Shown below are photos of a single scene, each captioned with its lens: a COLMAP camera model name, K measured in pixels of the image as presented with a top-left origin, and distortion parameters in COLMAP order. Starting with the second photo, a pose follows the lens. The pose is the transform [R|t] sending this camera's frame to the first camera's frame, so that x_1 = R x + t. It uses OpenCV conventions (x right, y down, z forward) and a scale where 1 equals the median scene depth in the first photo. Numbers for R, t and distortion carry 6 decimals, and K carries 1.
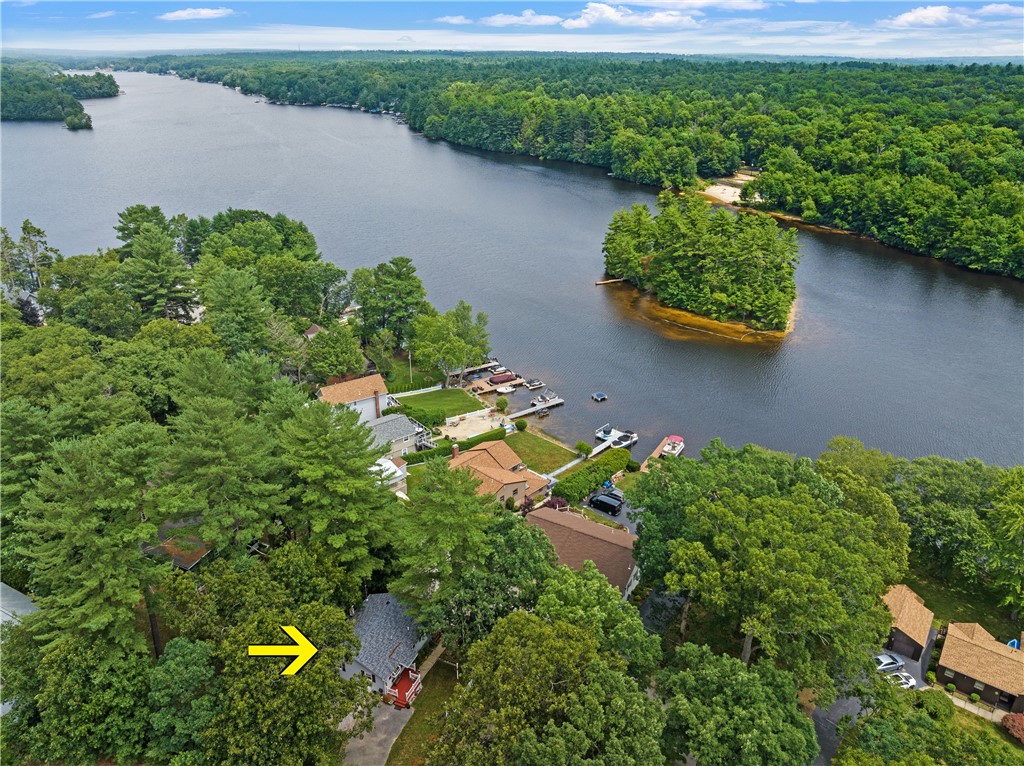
lens RADIAL K [[723.0, 0, 513.6], [0, 723.0, 386.4], [0, 0, 1]] dist [-0.026909, 0.005353]
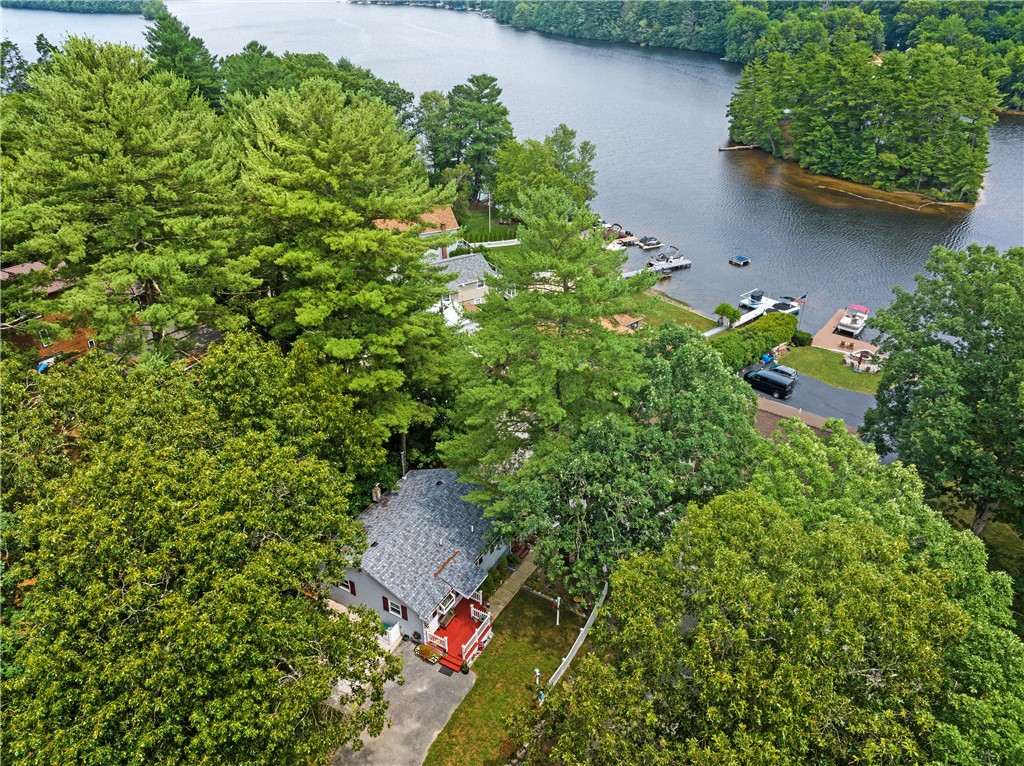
lens RADIAL K [[723.0, 0, 512.5], [0, 723.0, 384.0], [0, 0, 1]] dist [-0.026909, 0.005353]
pose [[0.993580, 0.055224, -0.098740, -0.036724], [-0.046445, 0.994939, 0.089108, 0.095855], [0.103161, -0.083950, 0.991116, 0.254371]]
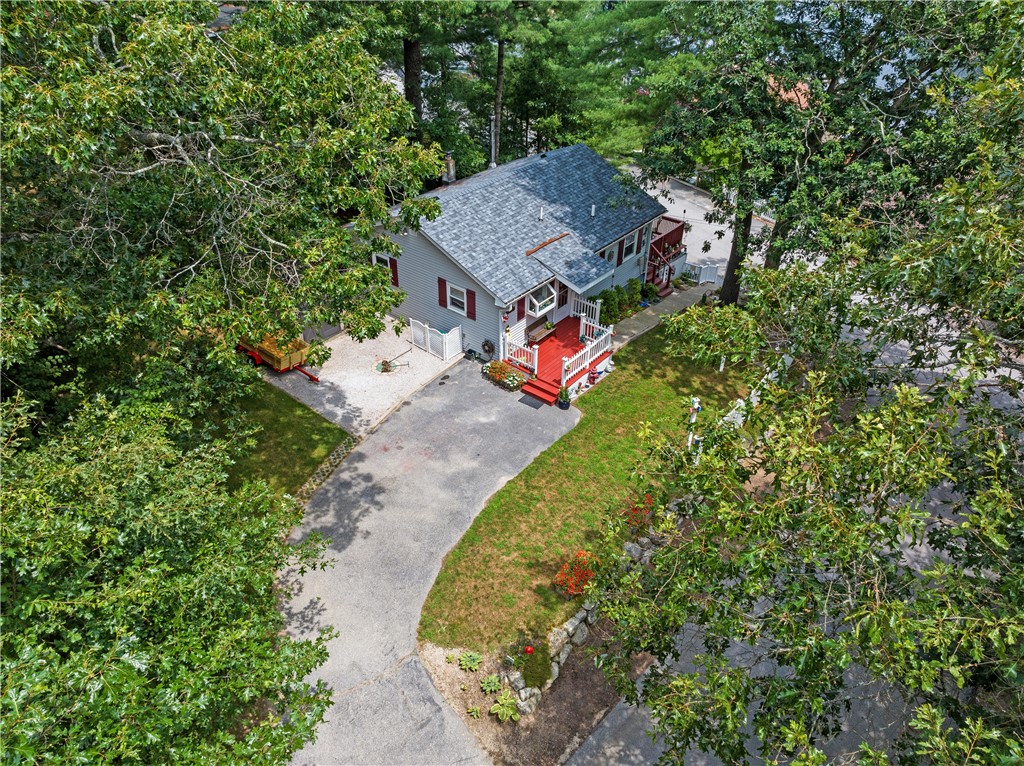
lens RADIAL K [[723.0, 0, 513.5], [0, 723.0, 380.2], [0, 0, 1]] dist [-0.026909, 0.005353]
pose [[0.961199, 0.165360, -0.220799, -0.051614], [-0.122089, 0.972765, 0.197033, 0.193592], [0.247367, -0.162430, 0.955210, 0.358694]]
